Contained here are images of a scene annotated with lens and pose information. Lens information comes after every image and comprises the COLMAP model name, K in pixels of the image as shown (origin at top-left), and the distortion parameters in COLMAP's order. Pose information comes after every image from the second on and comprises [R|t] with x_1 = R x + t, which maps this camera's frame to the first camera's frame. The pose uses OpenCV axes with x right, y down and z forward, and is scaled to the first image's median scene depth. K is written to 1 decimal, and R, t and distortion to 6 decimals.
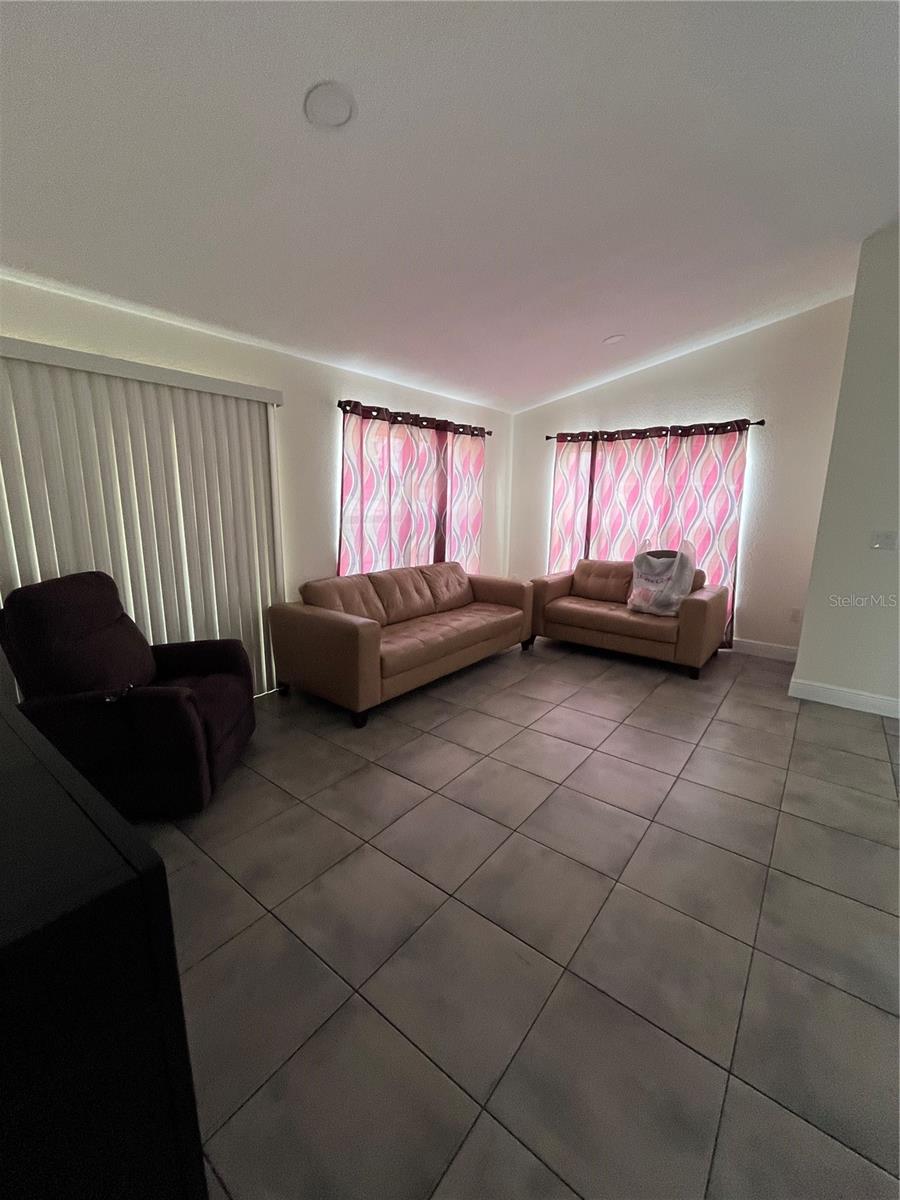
lens RADIAL K [[478.7, 0, 445.4], [0, 478.7, 598.1], [0, 0, 1]] dist [0.003203, 0.000167]
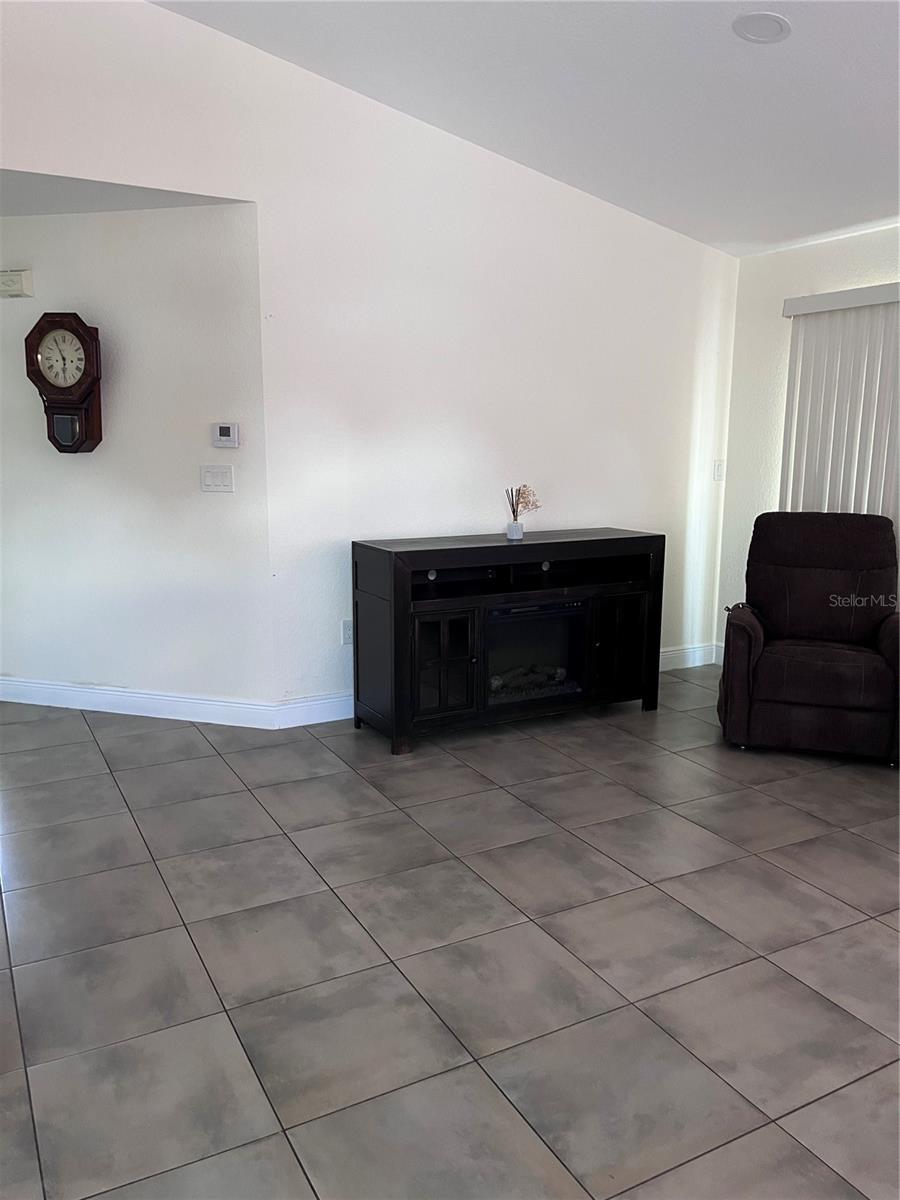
lens RADIAL K [[913.5, 0, 448.4], [0, 913.5, 602.1], [0, 0, 1]] dist [0.034006, -0.014205]
pose [[-0.394922, 0.131329, -0.909279, 1.811978], [-0.200475, 0.953560, 0.224796, -0.190832], [0.896575, 0.271064, -0.350254, 1.381582]]
